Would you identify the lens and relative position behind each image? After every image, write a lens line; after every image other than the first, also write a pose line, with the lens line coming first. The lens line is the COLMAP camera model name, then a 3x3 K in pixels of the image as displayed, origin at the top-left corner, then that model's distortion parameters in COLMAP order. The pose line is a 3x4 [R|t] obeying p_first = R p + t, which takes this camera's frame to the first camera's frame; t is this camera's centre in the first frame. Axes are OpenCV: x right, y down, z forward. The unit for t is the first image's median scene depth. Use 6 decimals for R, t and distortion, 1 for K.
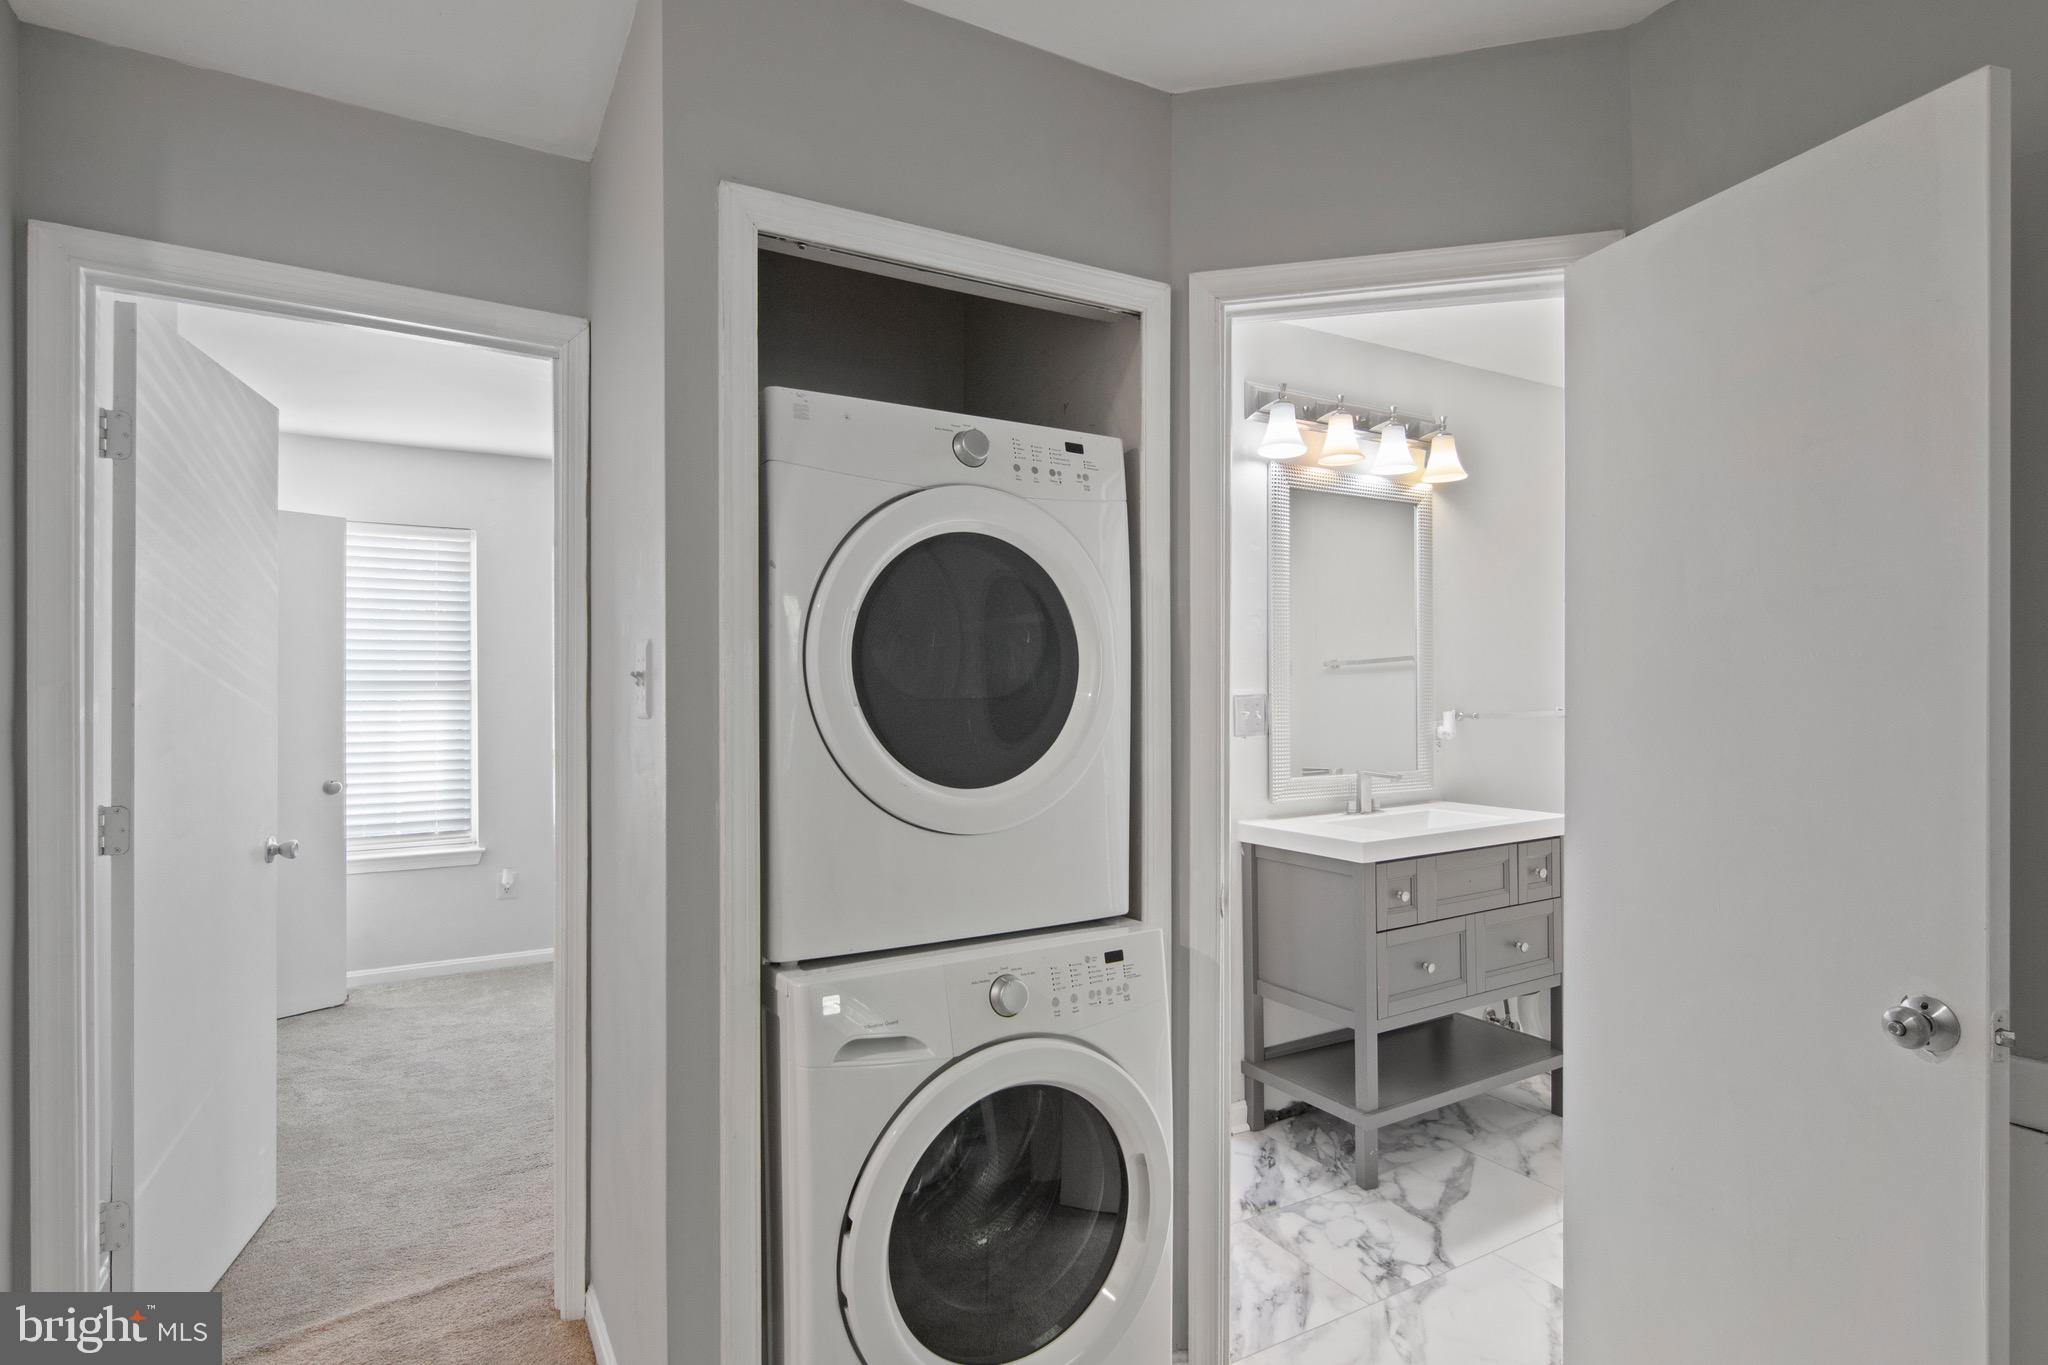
lens RADIAL K [[1048.8, 0, 1023.9], [0, 1048.8, 693.4], [0, 0, 1]] dist [-0.006440, 0.004388]
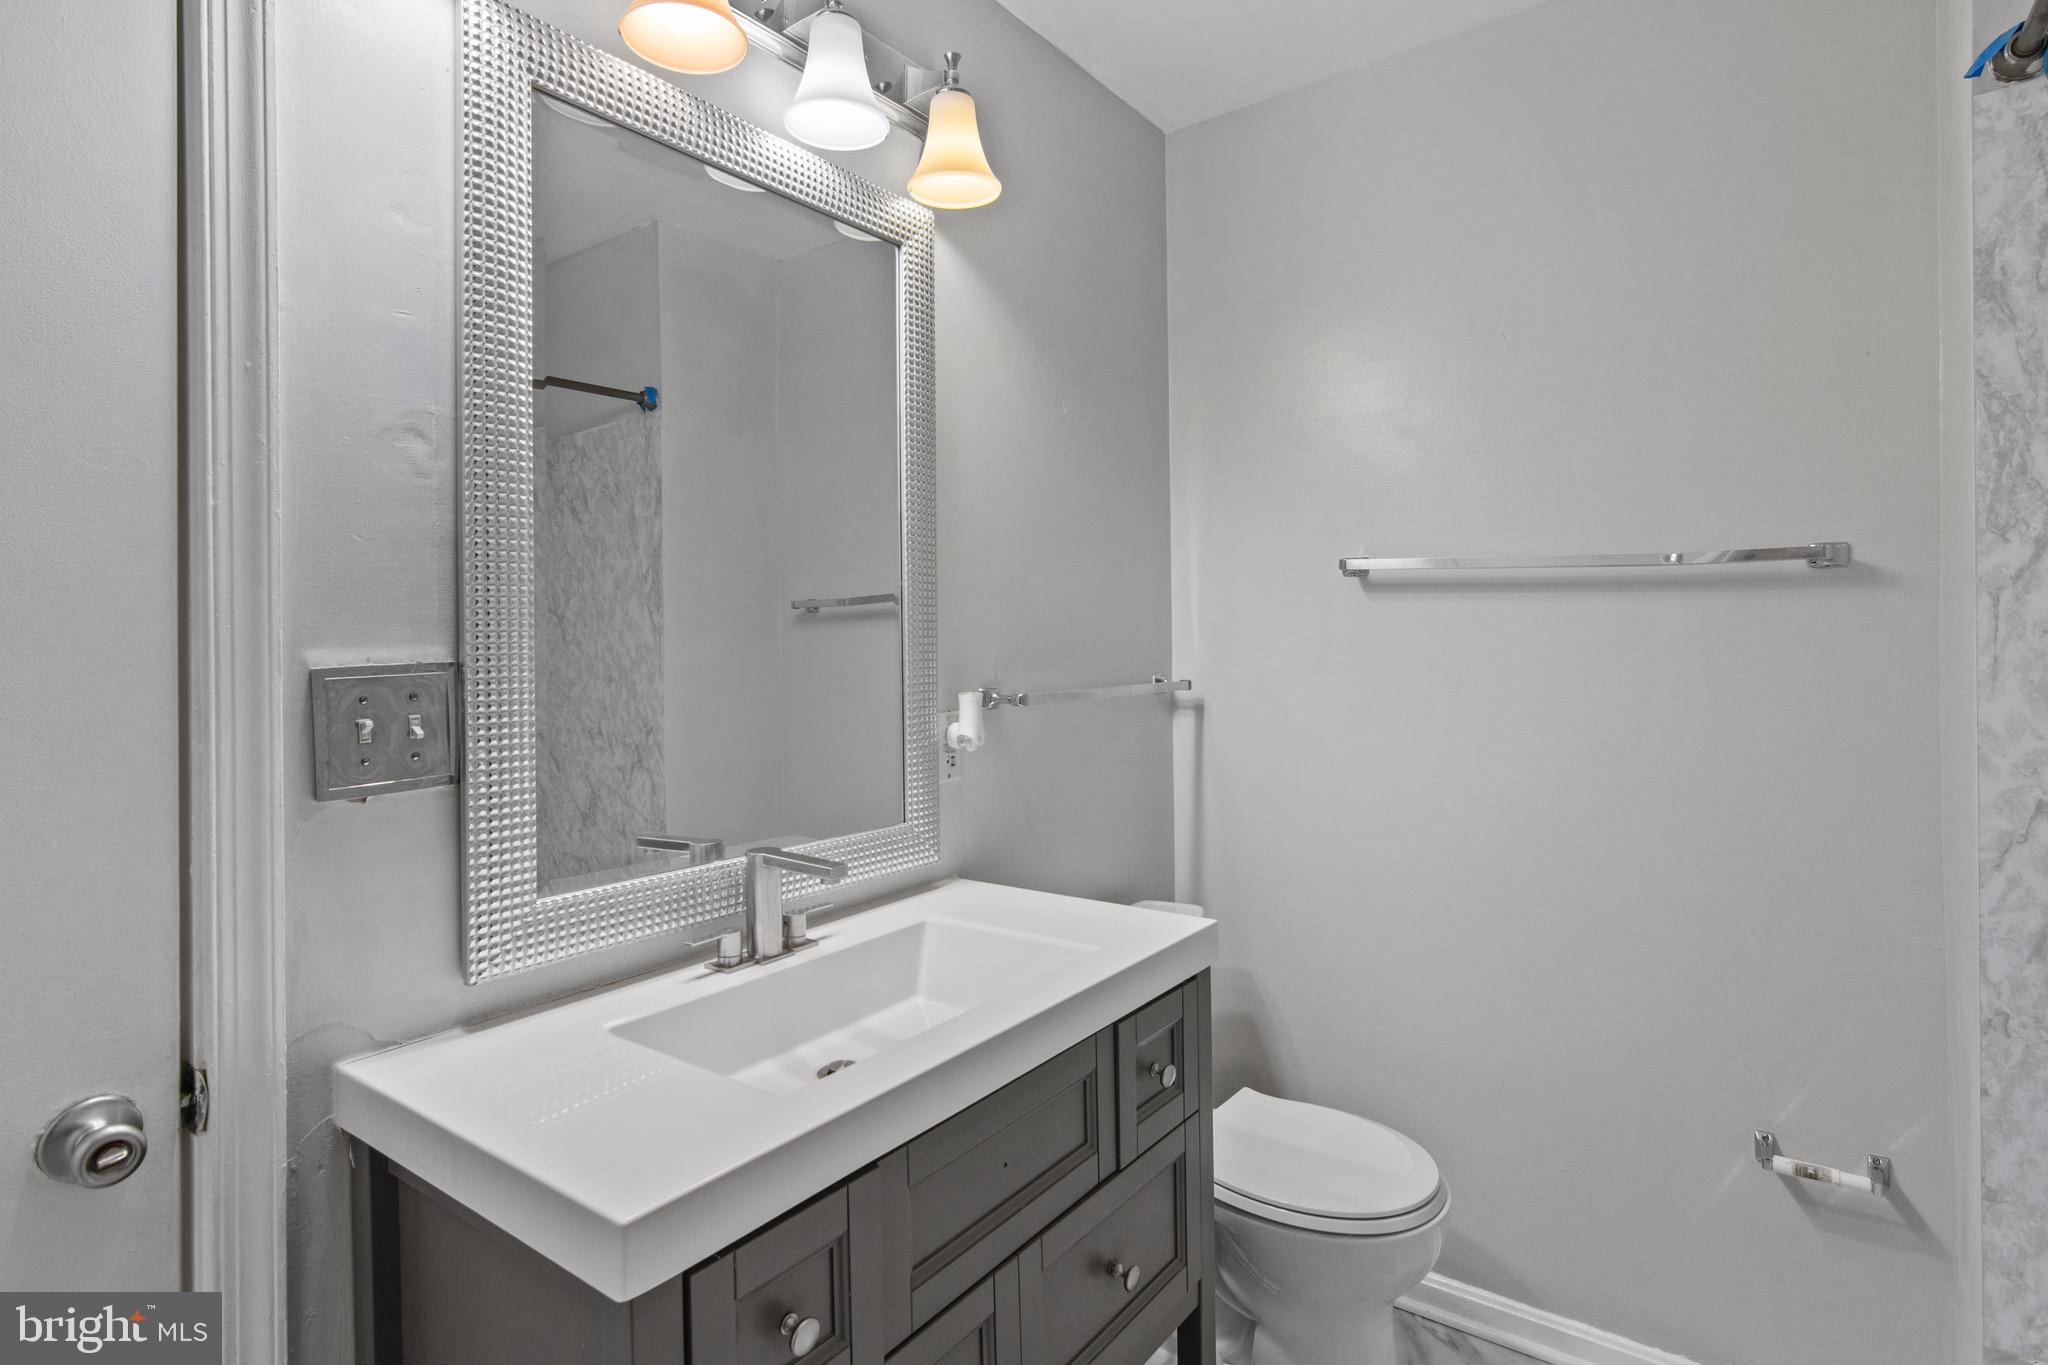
lens RADIAL K [[1048.8, 0, 1033.0], [0, 1048.8, 667.5], [0, 0, 1]] dist [-0.006440, 0.004388]
pose [[0.919350, -0.016339, 0.393101, 0.252162], [0.010531, 0.999801, 0.016928, -0.001848], [-0.393300, -0.011423, 0.919339, 0.567568]]
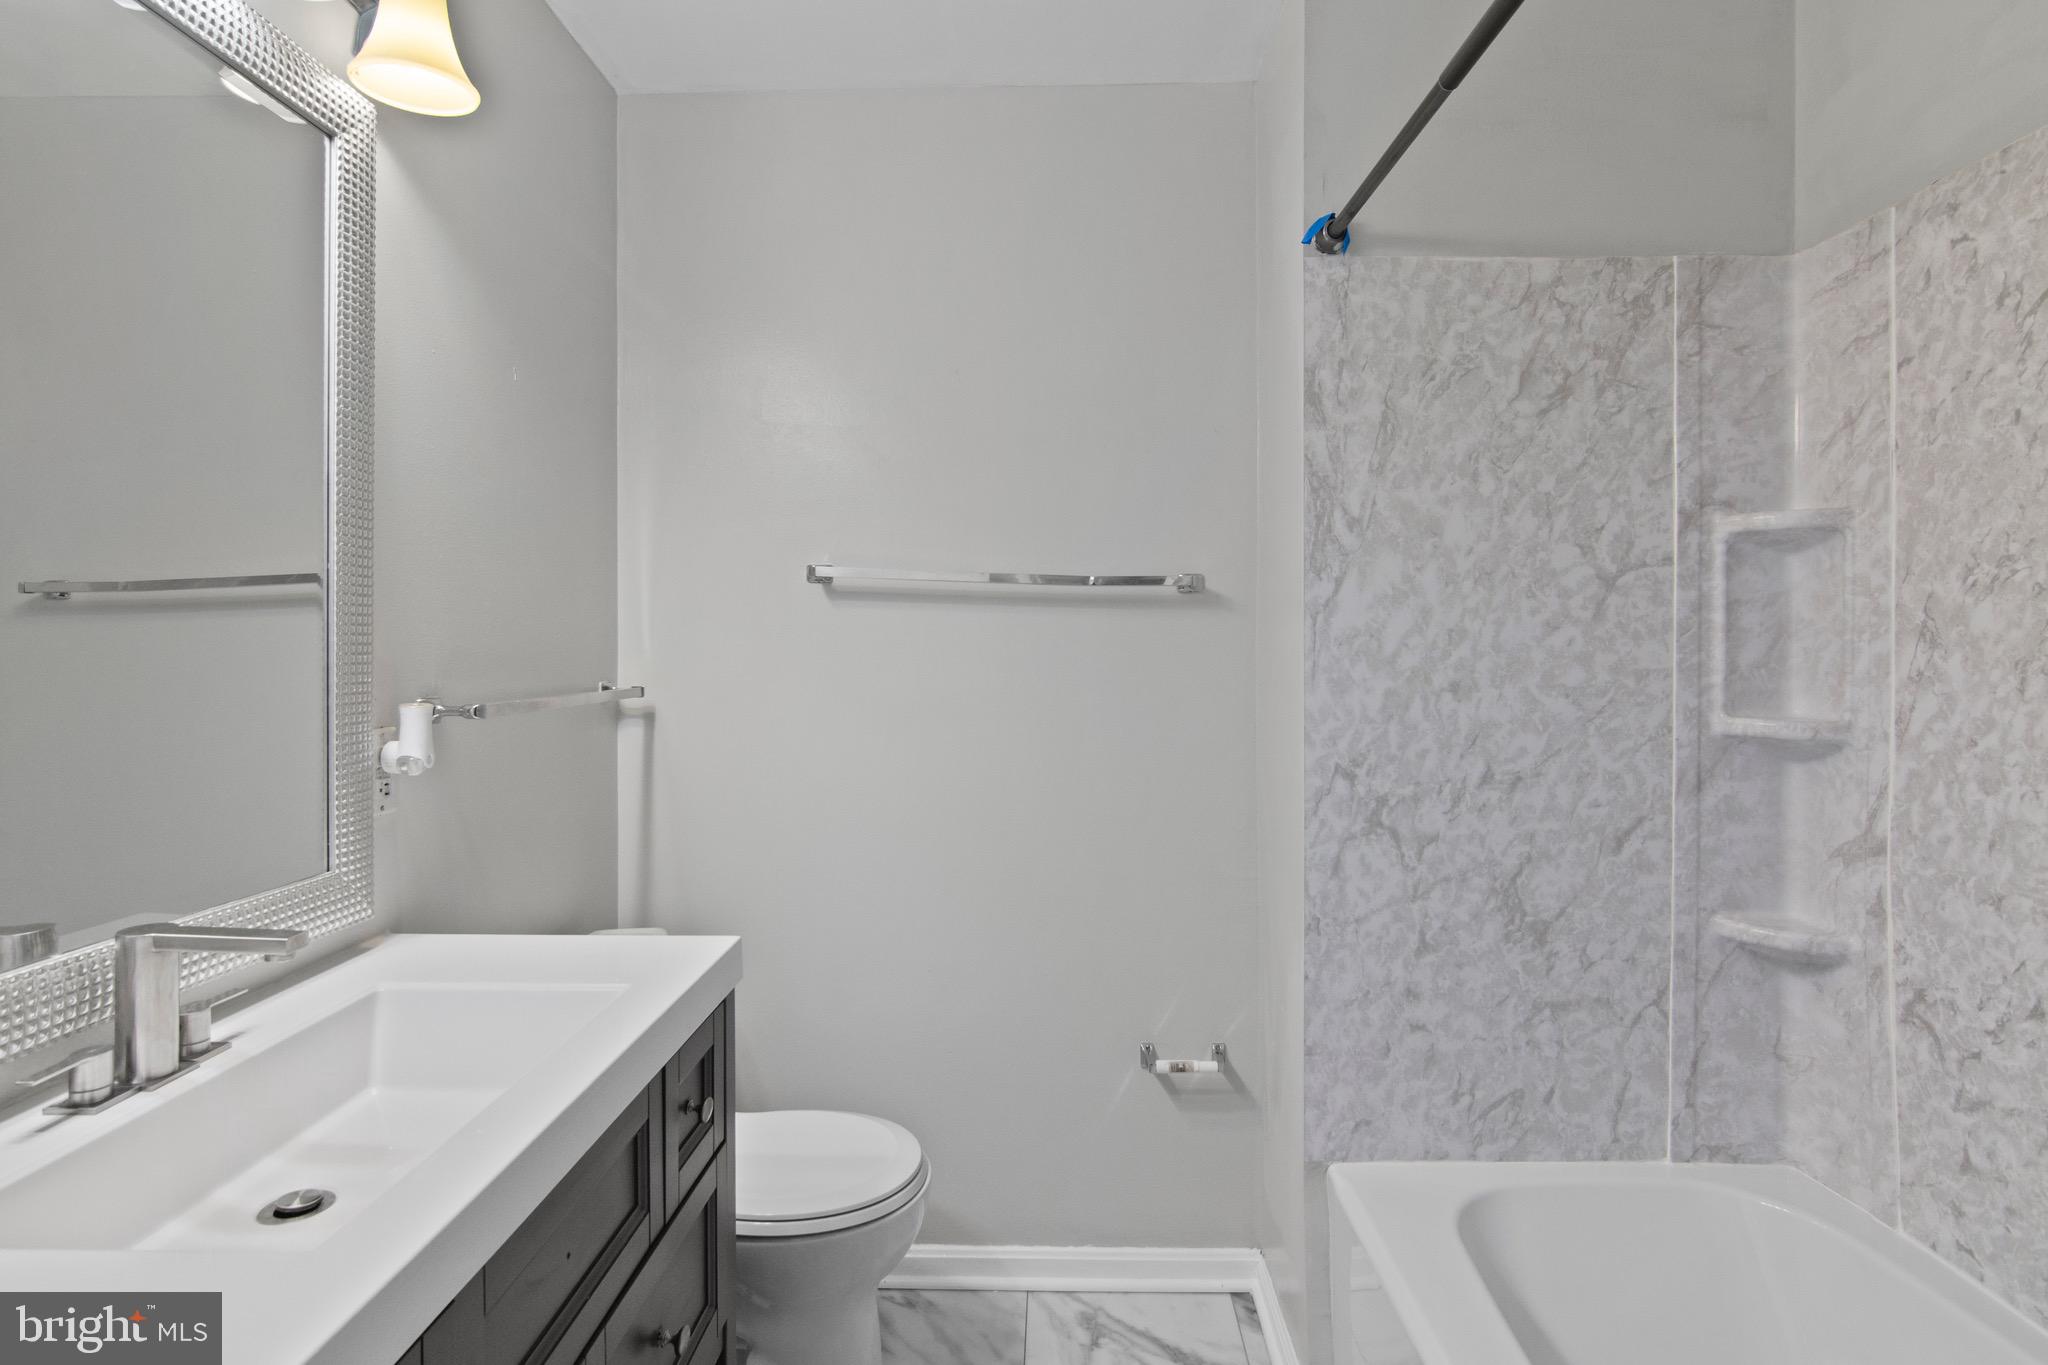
lens RADIAL K [[1048.8, 0, 1021.8], [0, 1048.8, 664.5], [0, 0, 1]] dist [-0.006440, 0.004388]
pose [[0.527619, -0.011270, 0.849406, 0.200454], [0.003430, 0.999932, 0.011137, -0.000800], [-0.849474, -0.002962, 0.527622, 0.620635]]
